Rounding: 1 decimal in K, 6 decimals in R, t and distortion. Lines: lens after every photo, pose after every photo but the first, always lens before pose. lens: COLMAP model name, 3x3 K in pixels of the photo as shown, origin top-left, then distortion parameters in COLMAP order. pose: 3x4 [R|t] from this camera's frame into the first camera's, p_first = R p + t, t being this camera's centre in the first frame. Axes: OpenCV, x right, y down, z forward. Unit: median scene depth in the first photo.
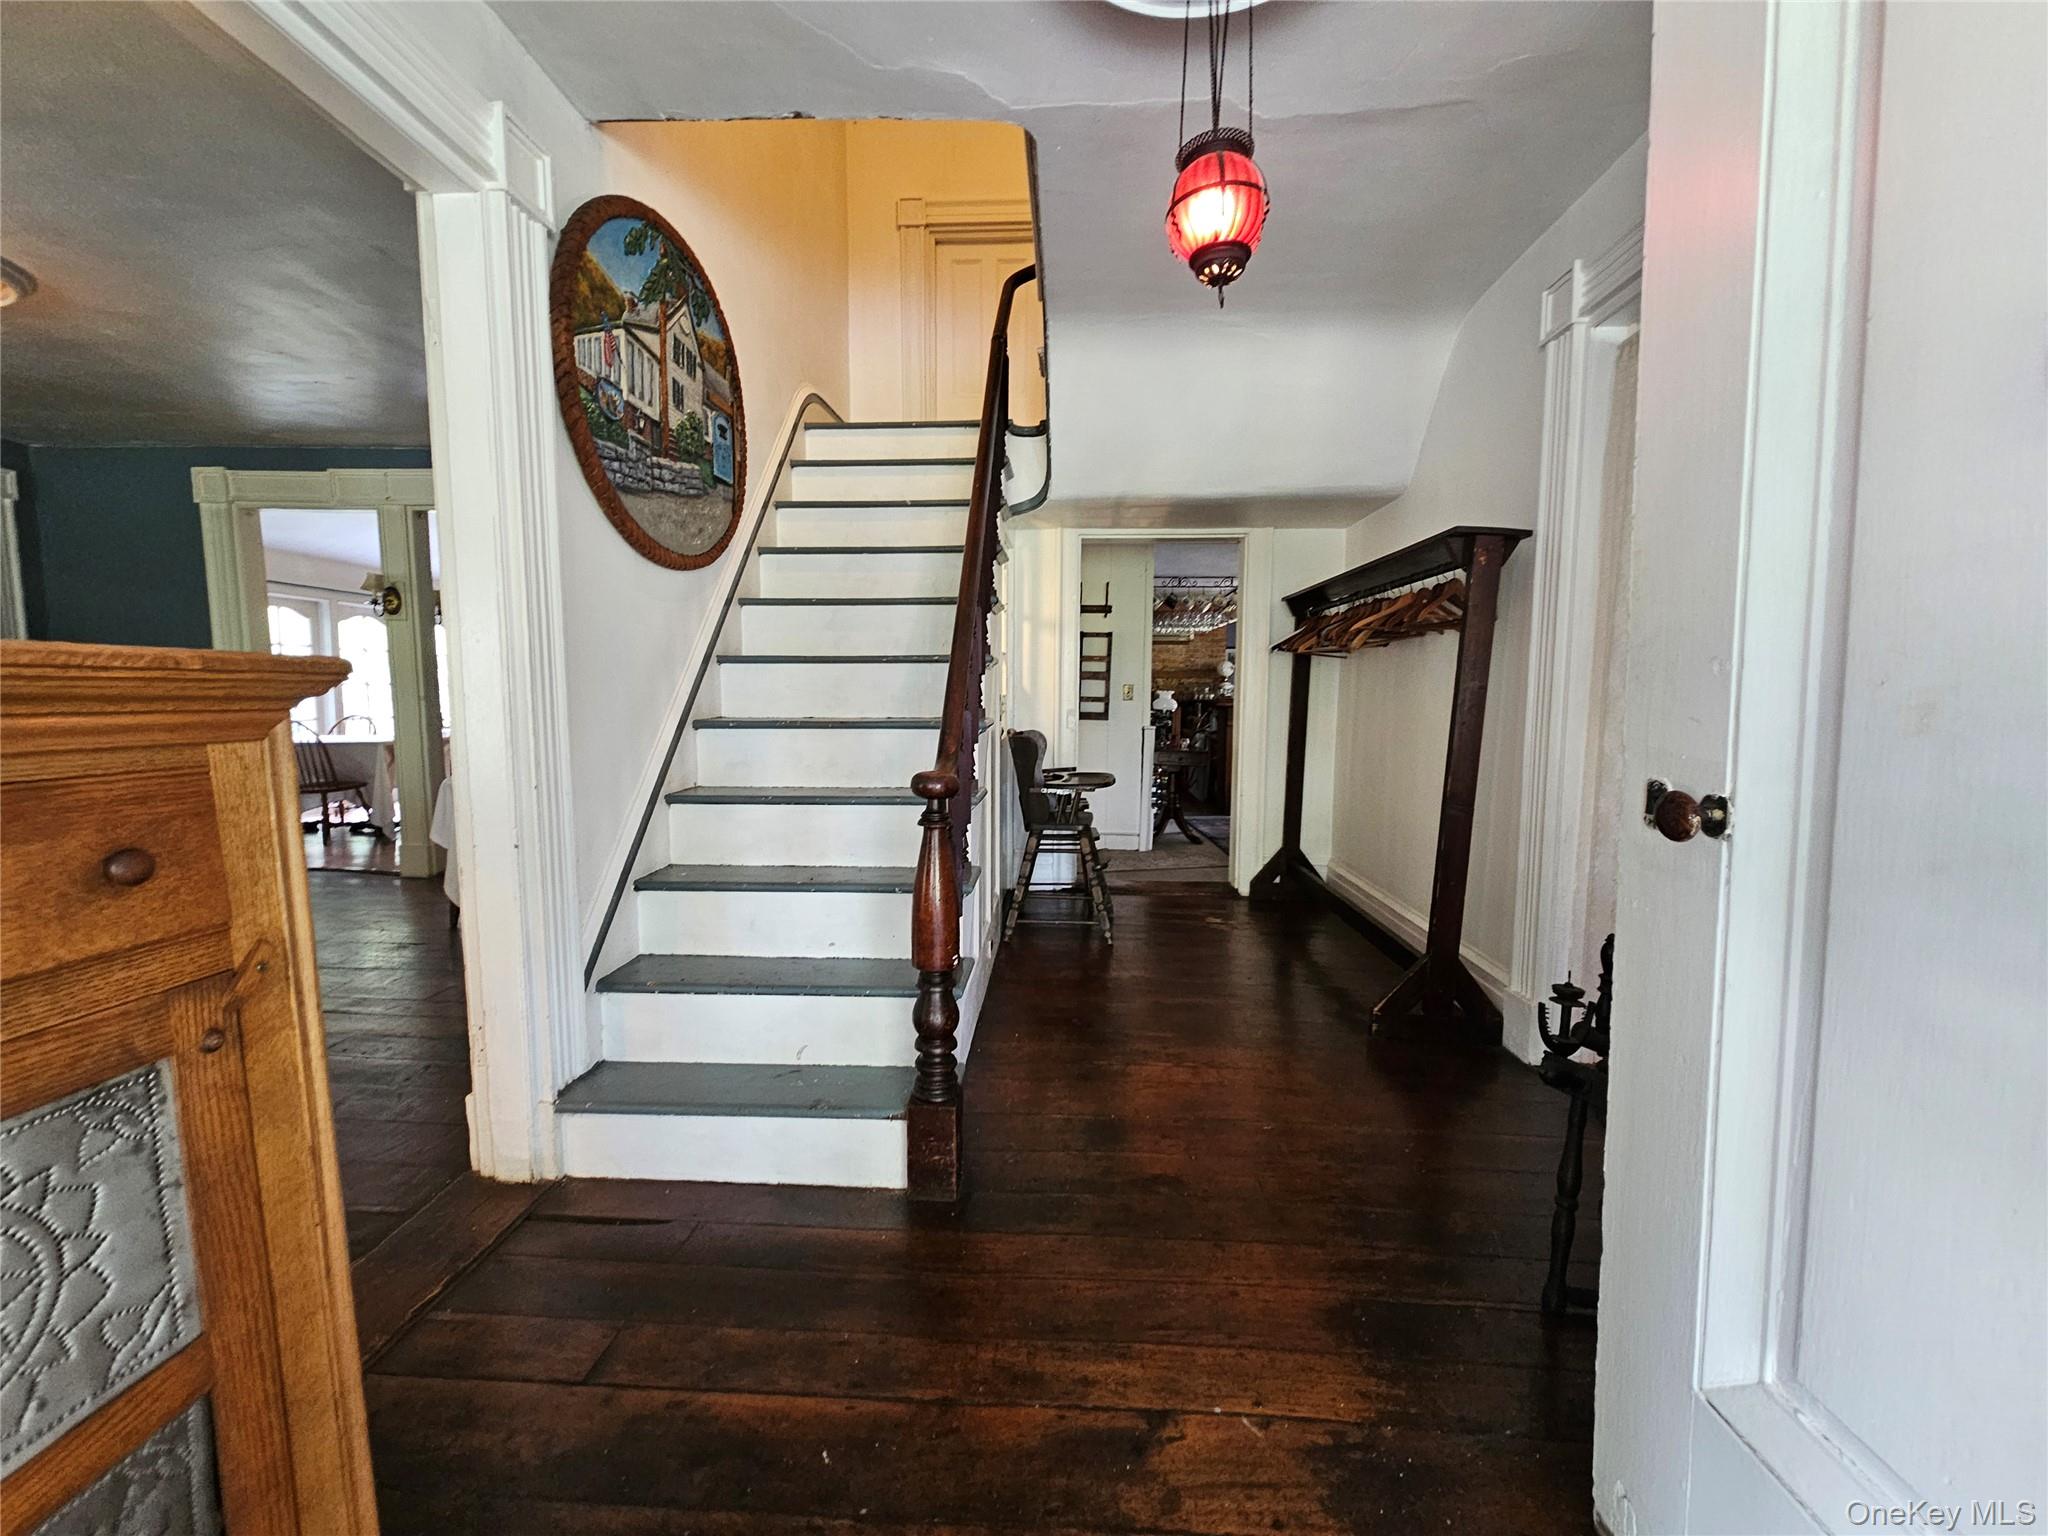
lens RADIAL K [[836.5, 0, 1032.3], [0, 836.5, 766.0], [0, 0, 1]] dist [0.003815, -0.002004]
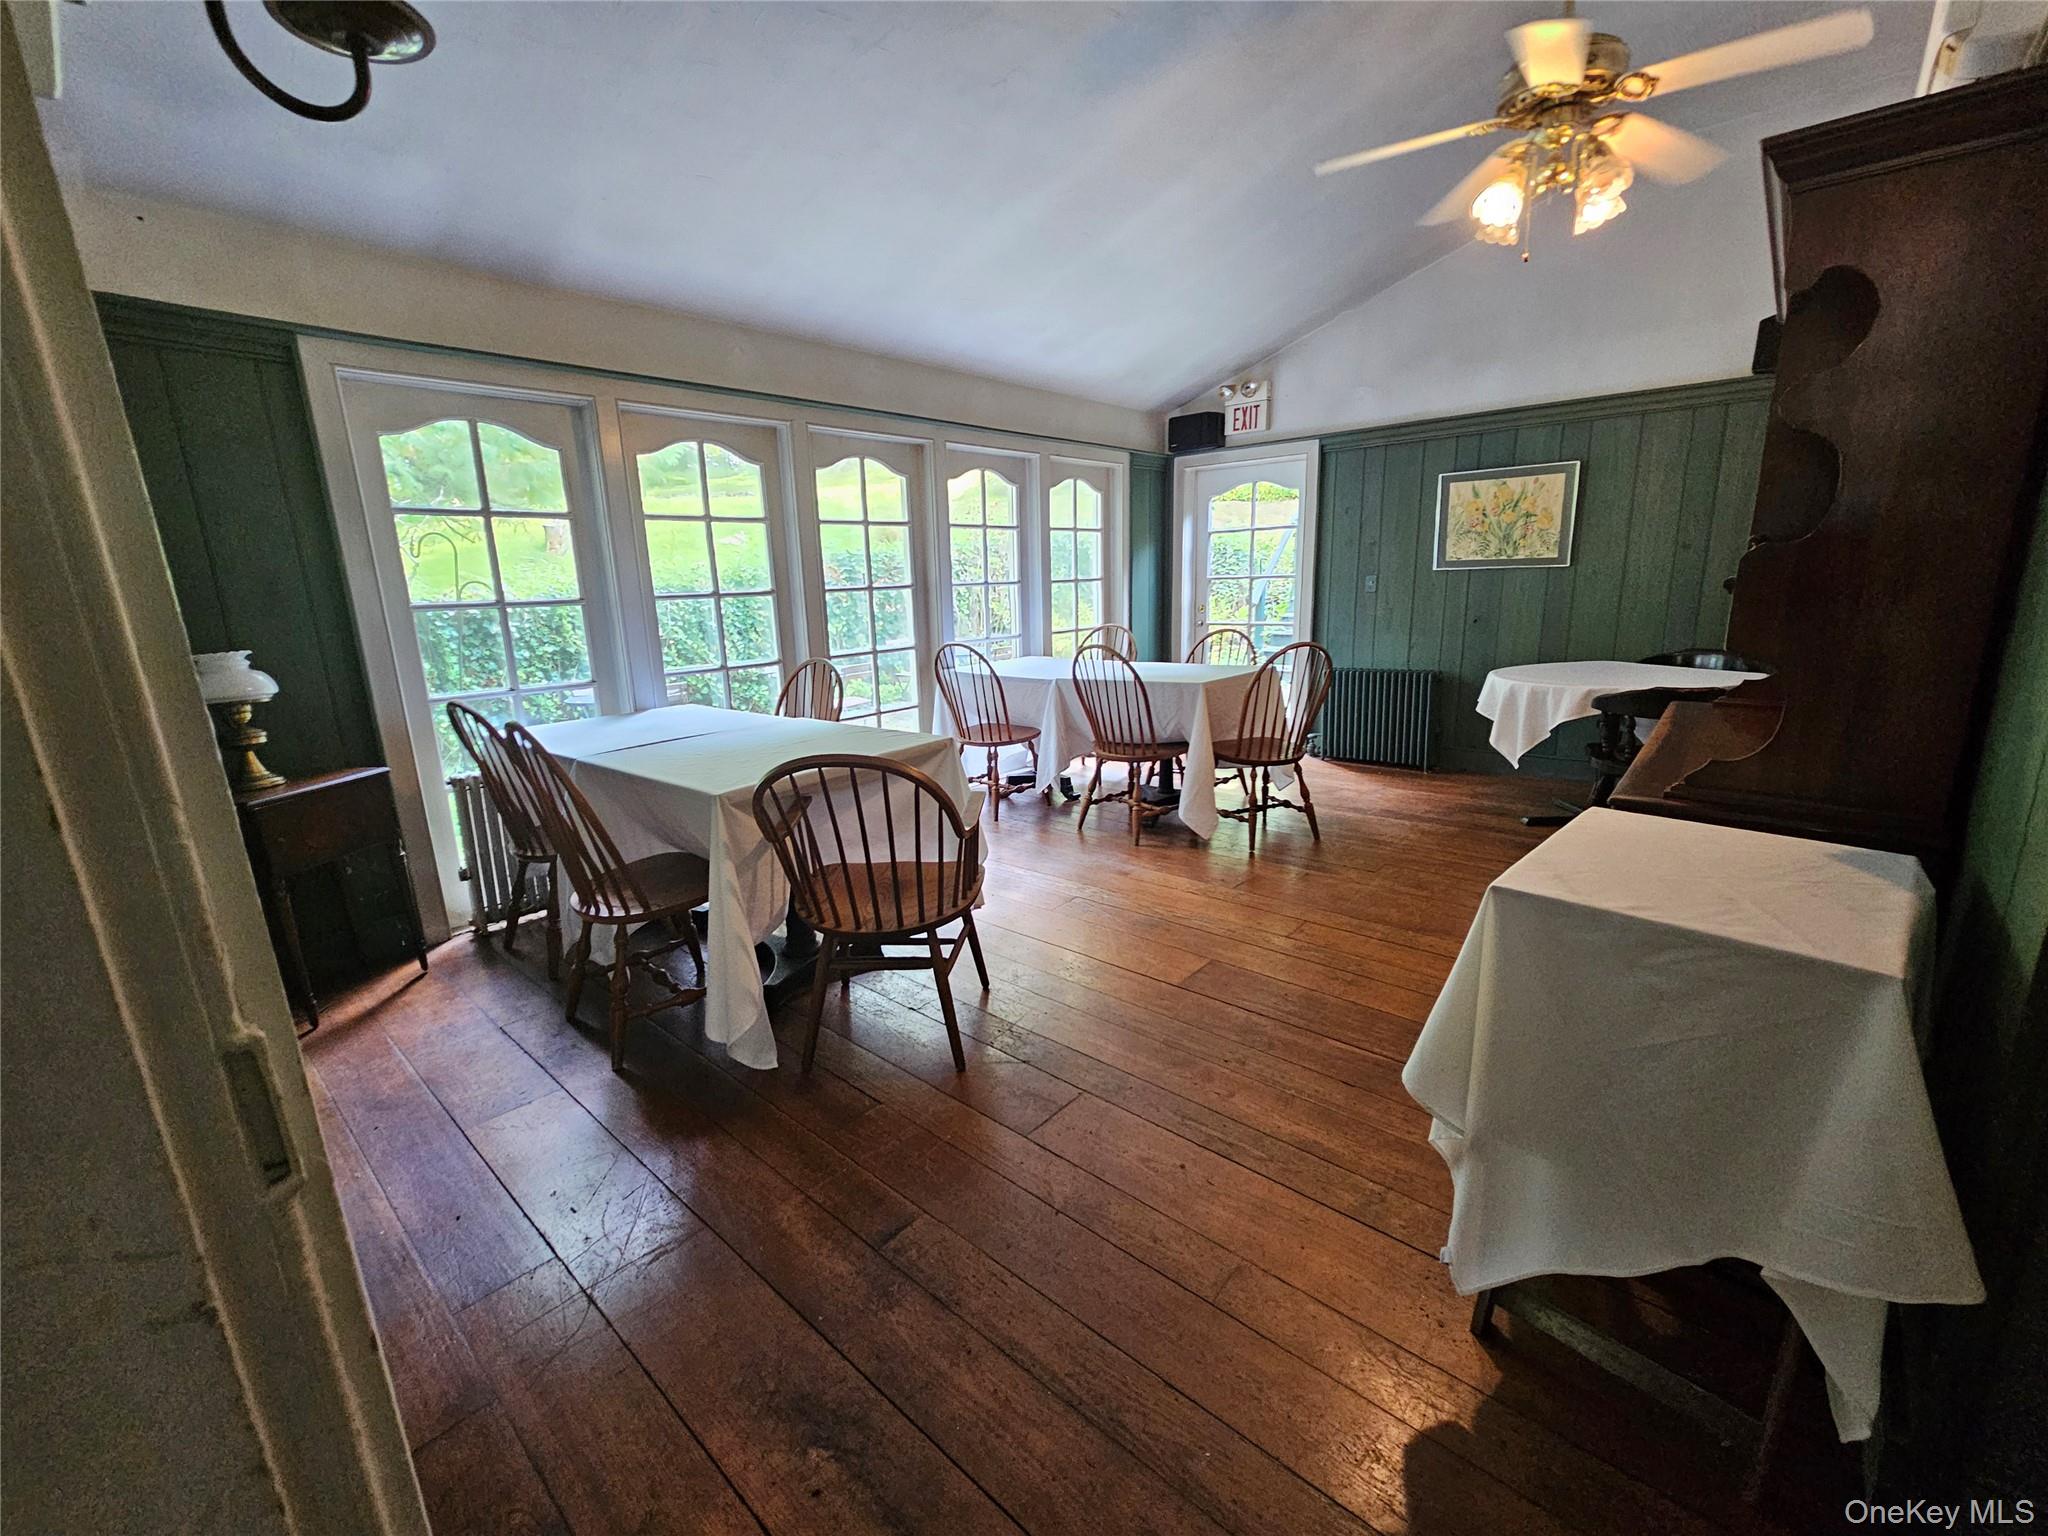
lens RADIAL K [[836.5, 0, 1030.2], [0, 836.5, 763.1], [0, 0, 1]] dist [0.003815, -0.002004]
pose [[0.787797, 0.109036, -0.606207, -0.614117], [-0.016735, 0.987632, 0.155893, -0.118137], [0.615707, -0.112667, 0.779879, 1.034521]]
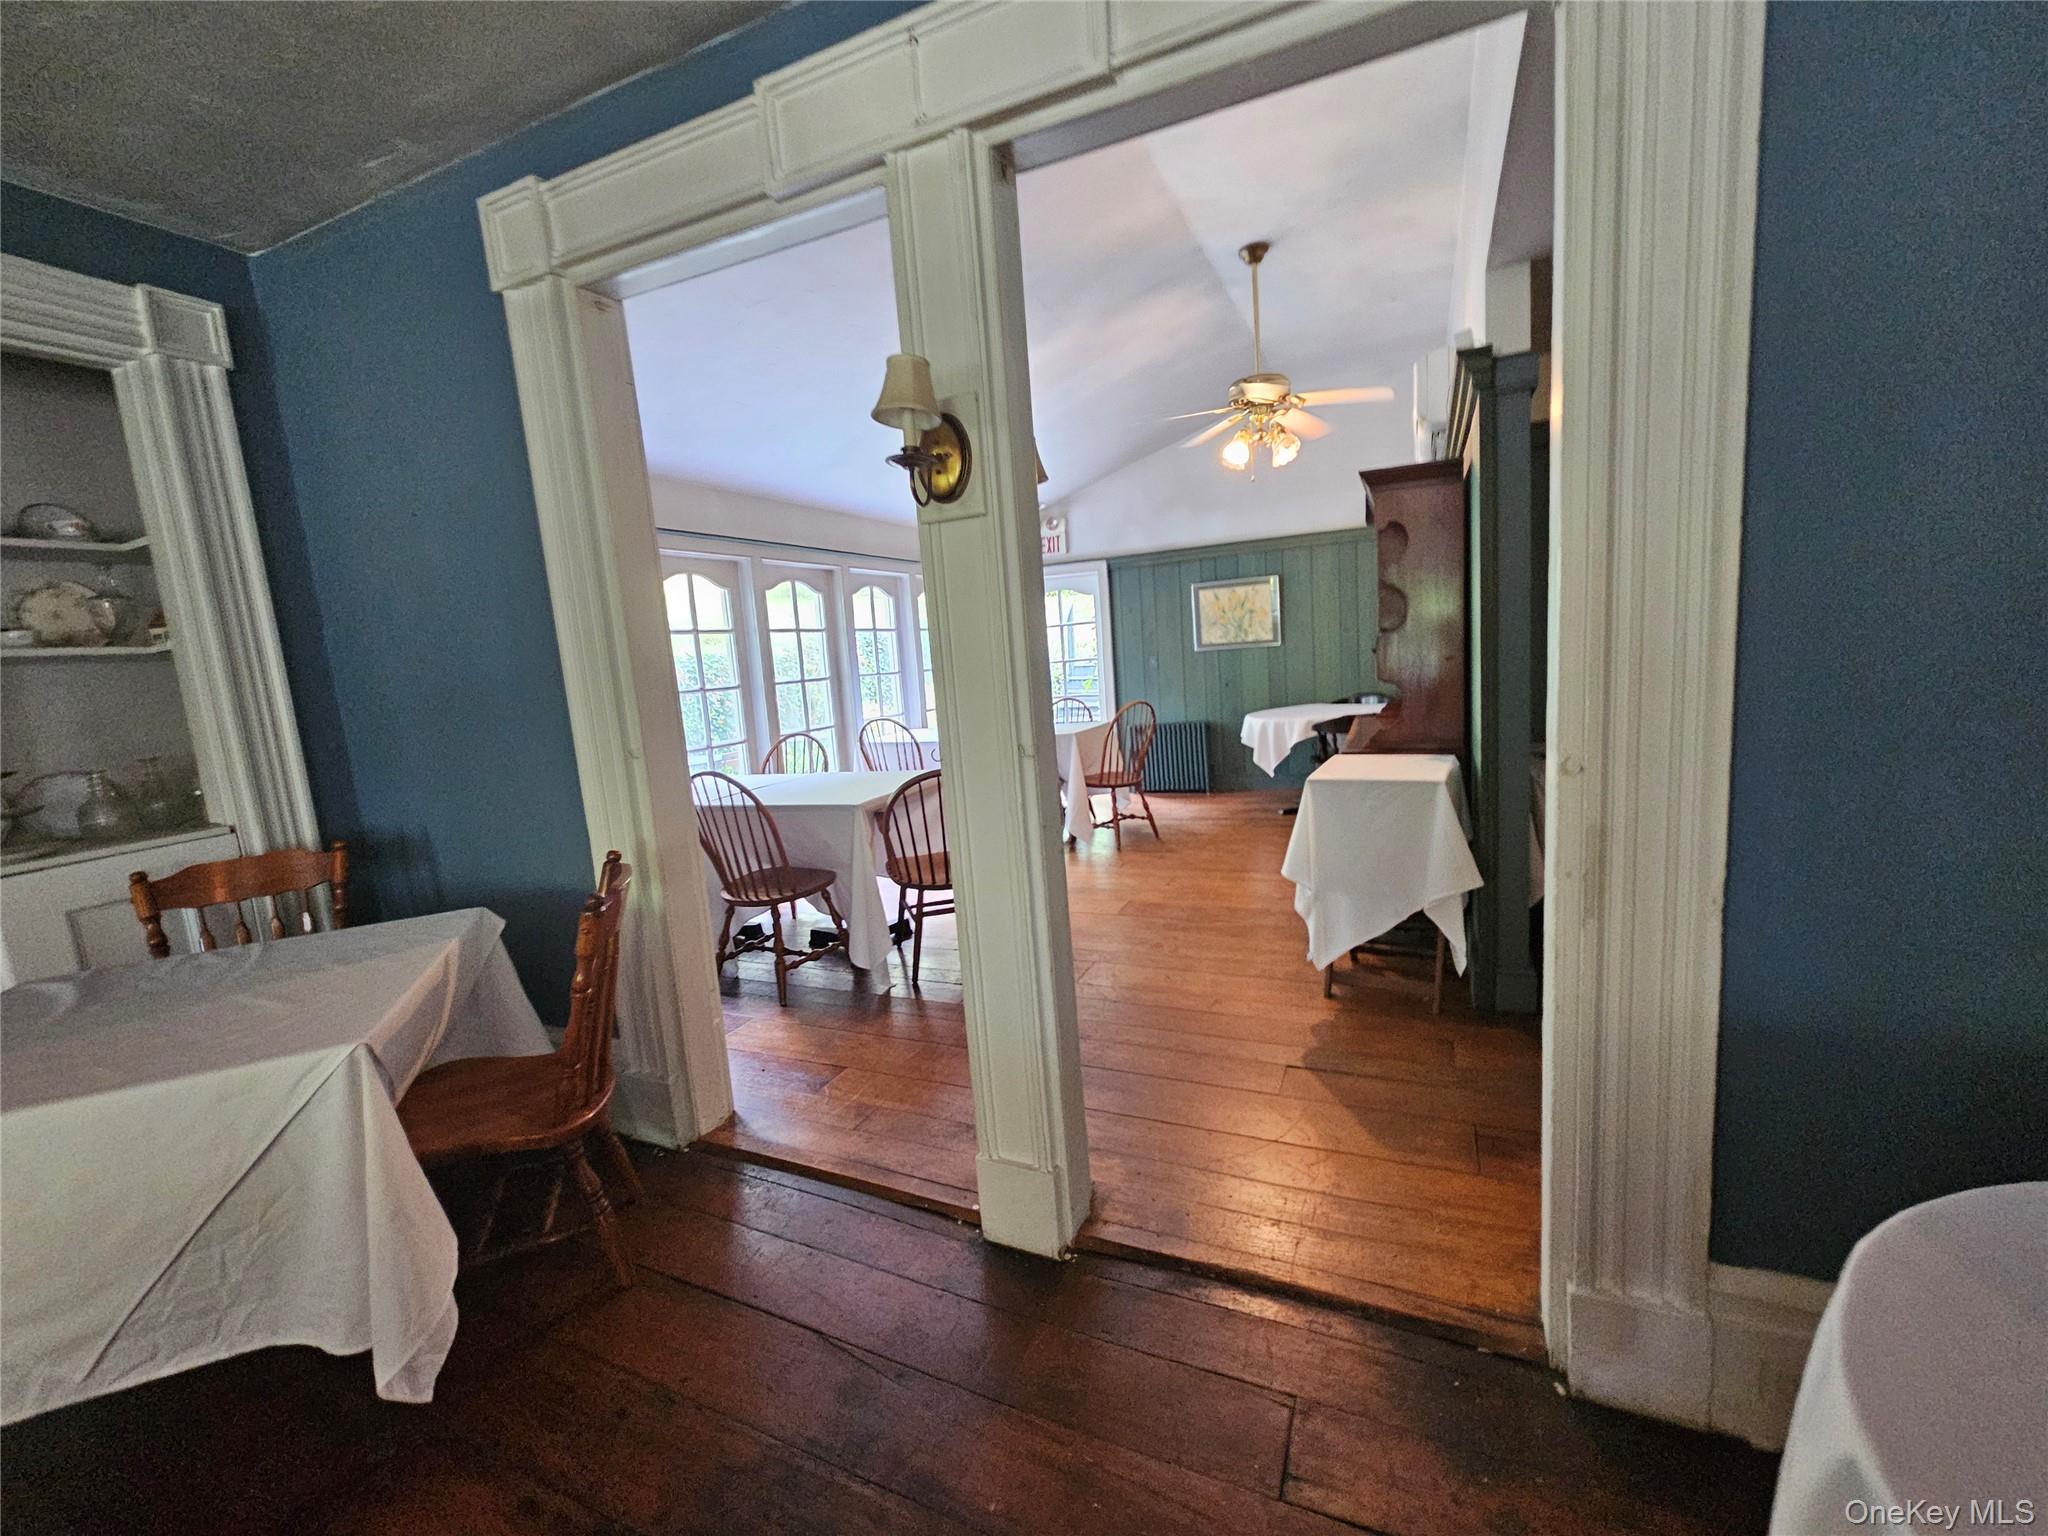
lens RADIAL K [[836.5, 0, 1030.0], [0, 836.5, 757.2], [0, 0, 1]] dist [0.003815, -0.002004]
pose [[0.932548, -0.026382, -0.360081, -0.623226], [0.046310, 0.997829, 0.046827, -0.097263], [0.358064, -0.060344, 0.931745, 0.708870]]
